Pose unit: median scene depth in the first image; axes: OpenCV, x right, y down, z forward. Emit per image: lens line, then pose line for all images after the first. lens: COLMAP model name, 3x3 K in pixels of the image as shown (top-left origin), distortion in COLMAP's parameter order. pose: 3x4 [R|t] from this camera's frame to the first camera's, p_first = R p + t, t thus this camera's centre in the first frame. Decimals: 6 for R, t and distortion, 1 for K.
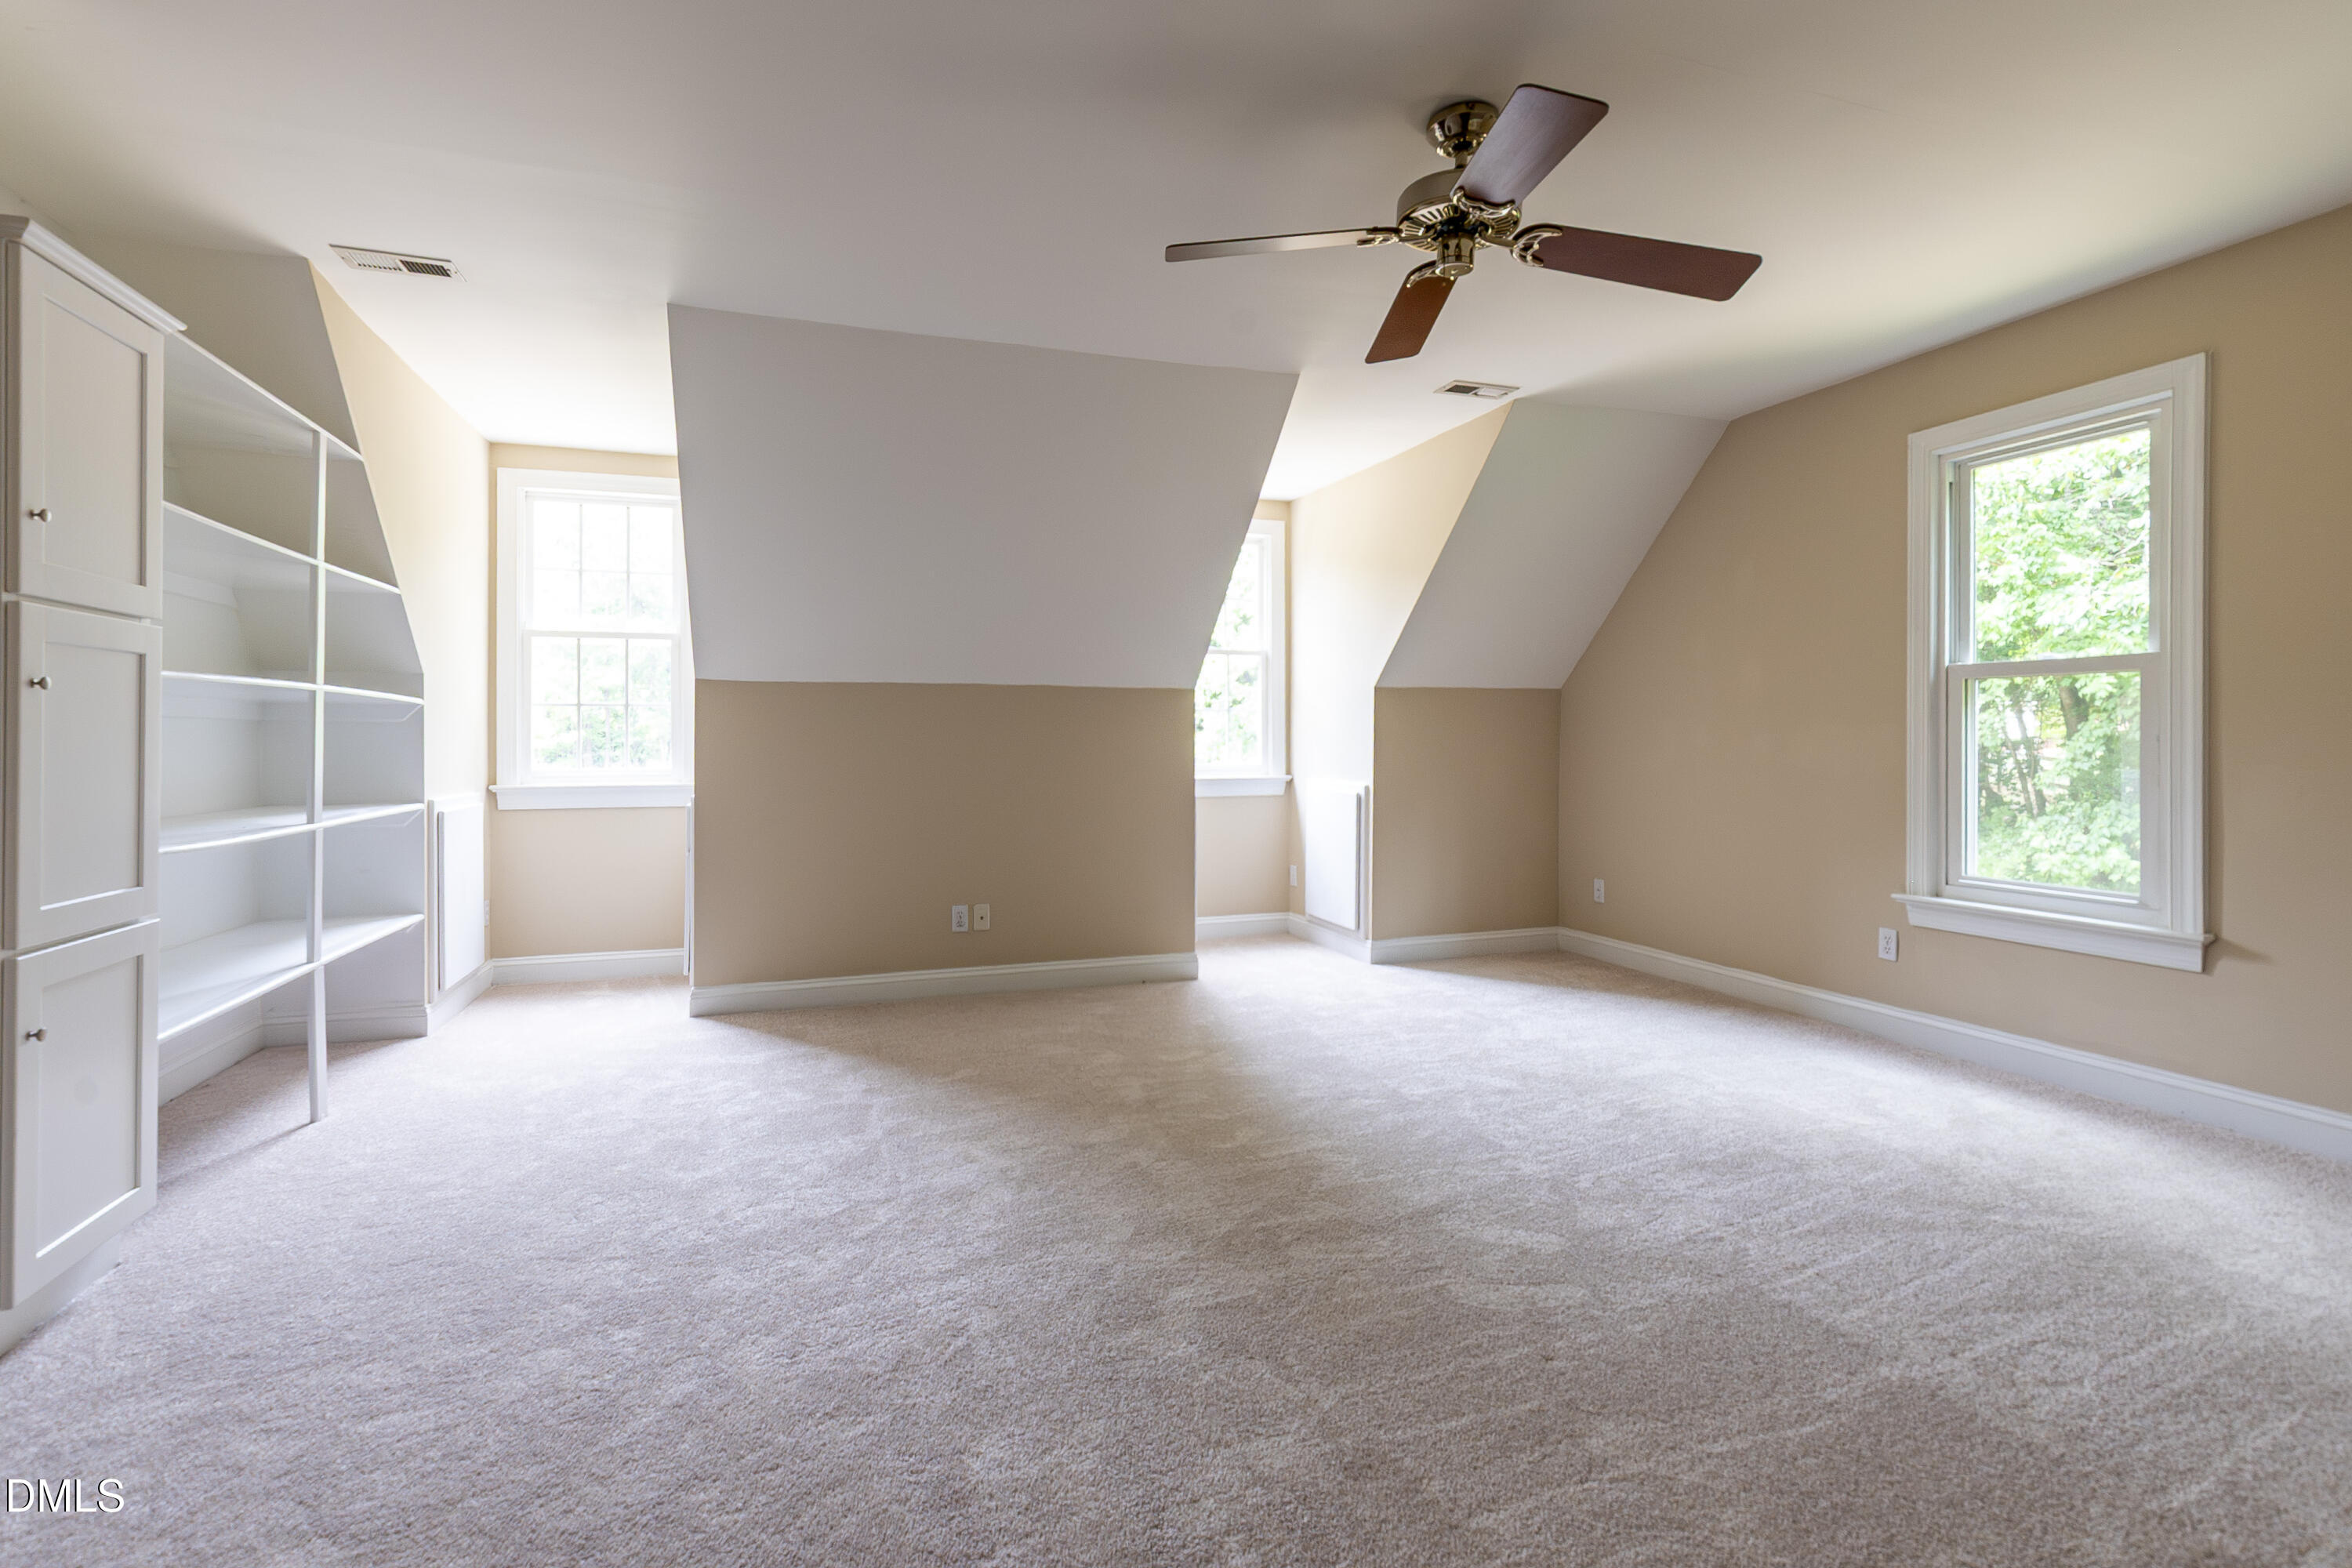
lens RADIAL K [[1042.1, 0, 1217.4], [0, 1042.1, 718.0], [0, 0, 1]] dist [0.002211, 0.001134]
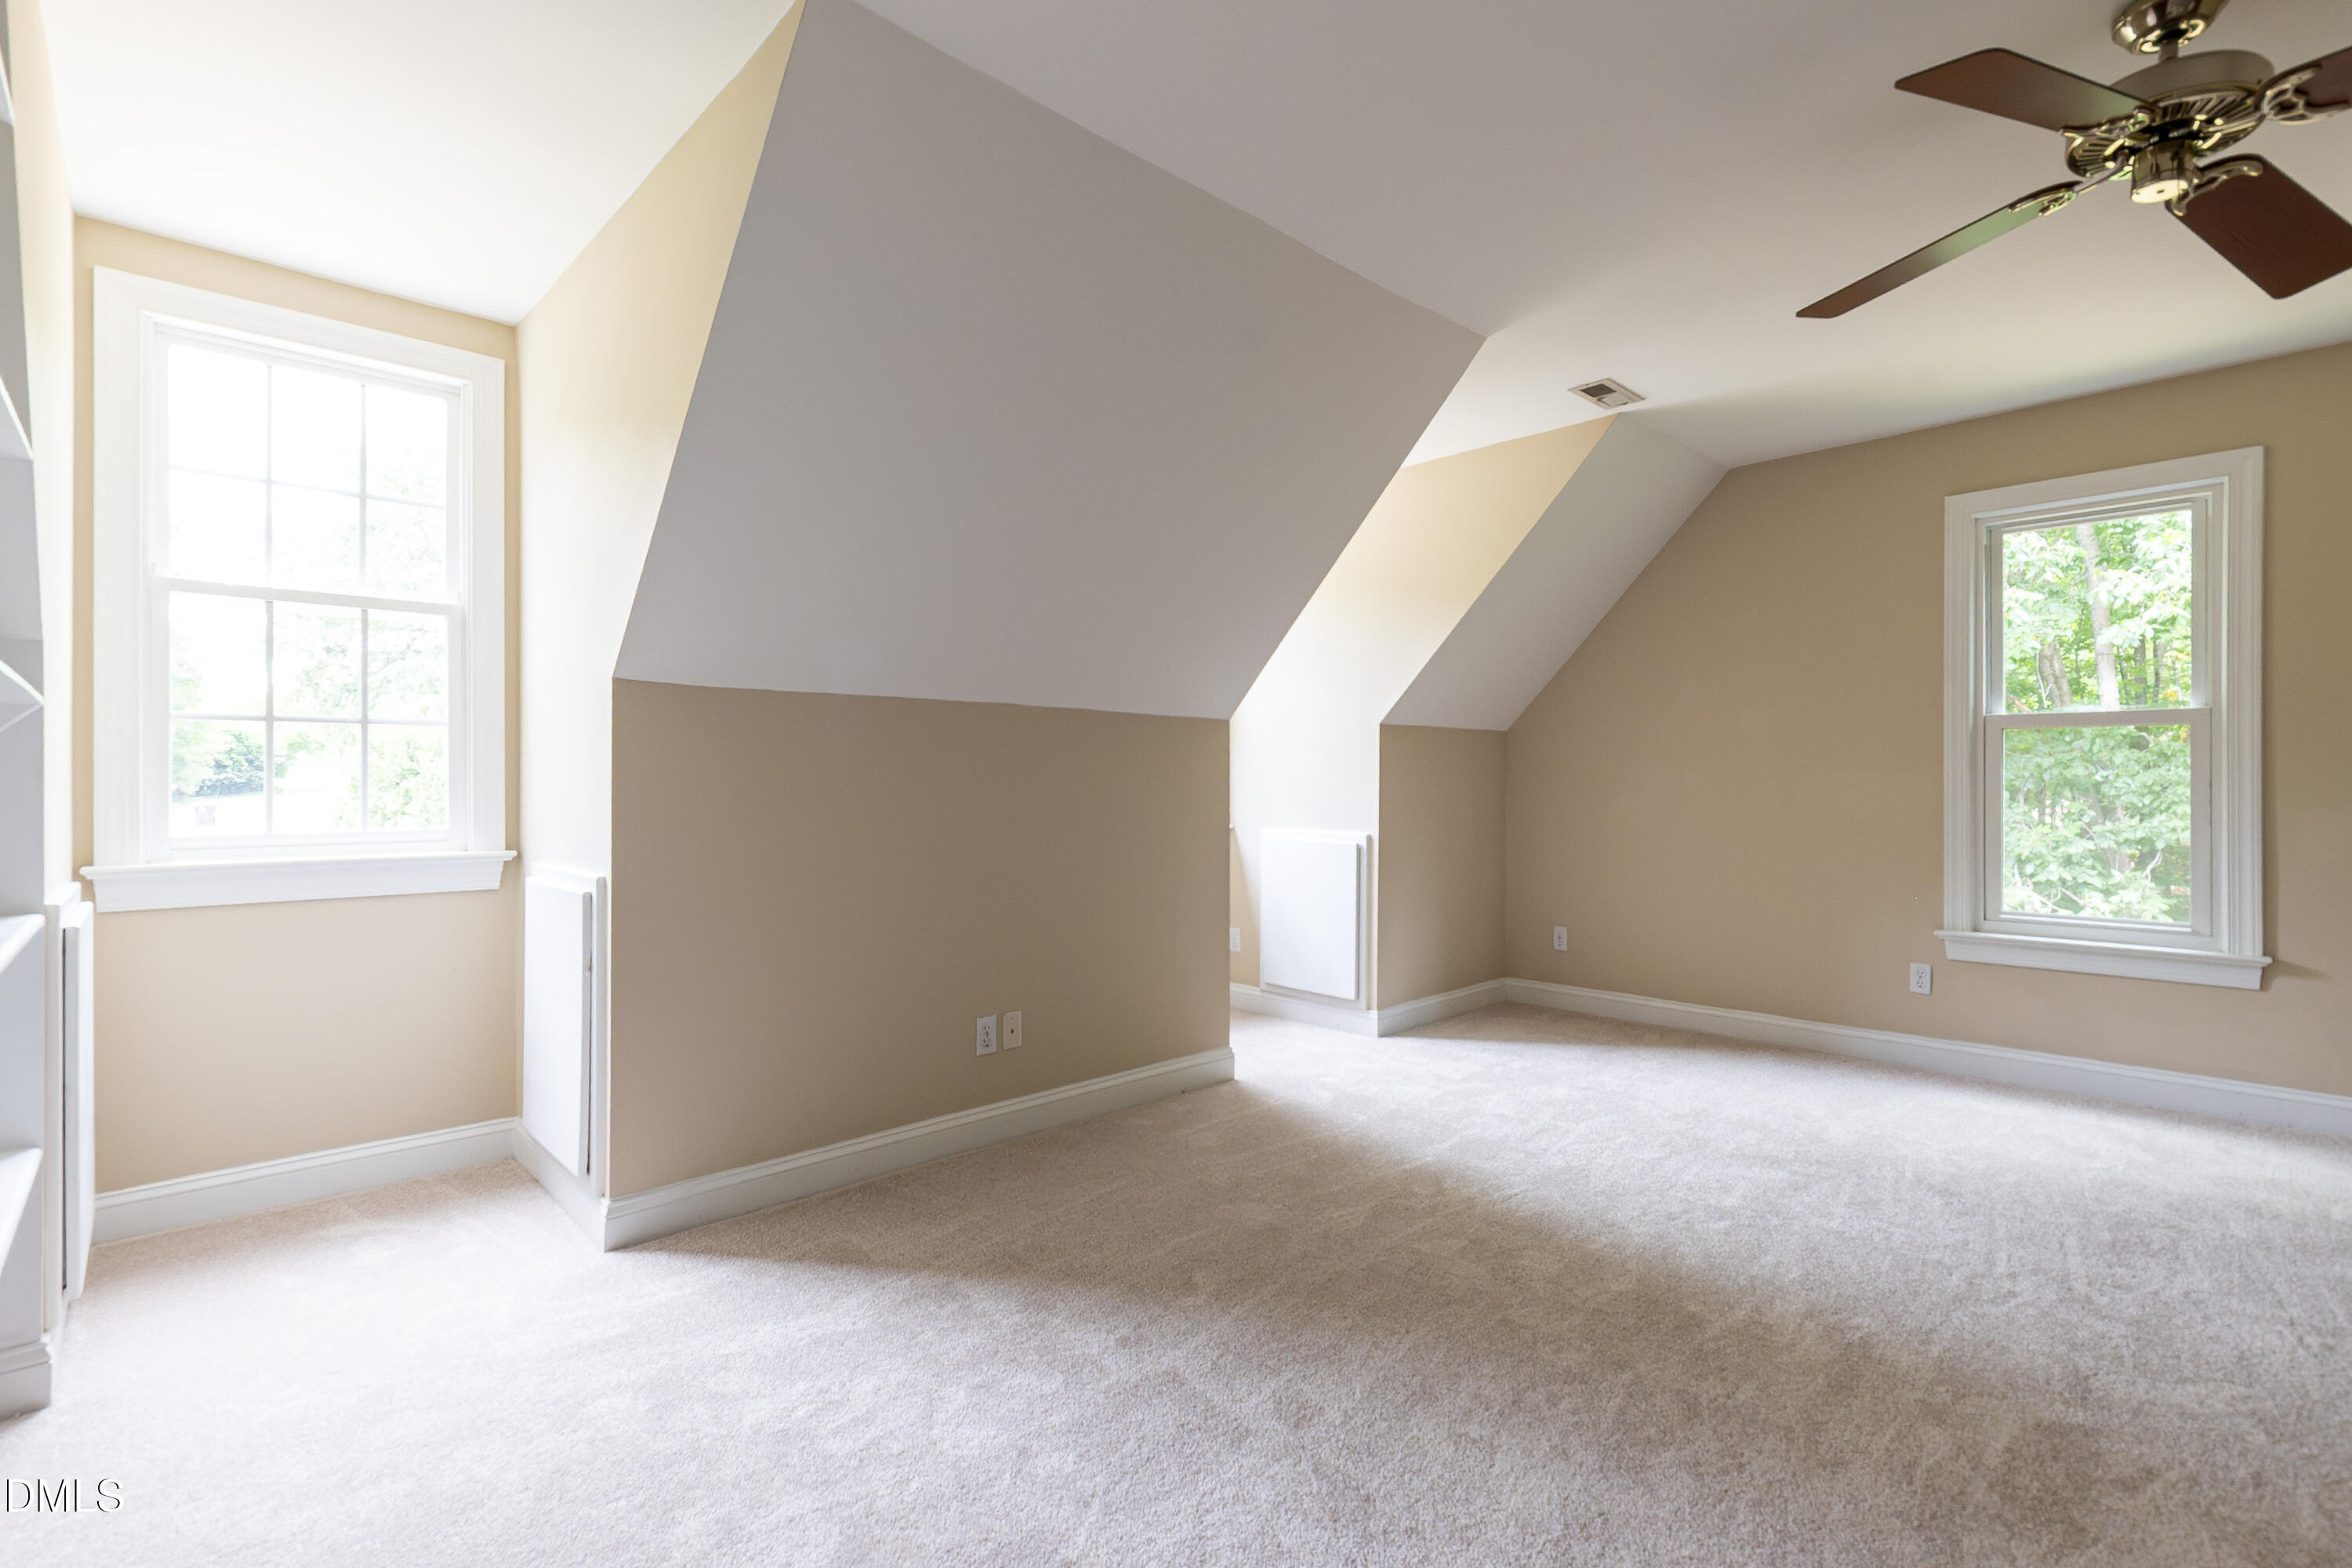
lens RADIAL K [[1024.9, 0, 1188.7], [0, 1024.9, 766.6], [0, 0, 1]] dist [0.001346, 0.000632]
pose [[0.915310, 0.008525, 0.402659, -0.472225], [-0.010785, 0.999936, 0.003346, 0.007354], [-0.402605, -0.007405, 0.915344, 0.363189]]
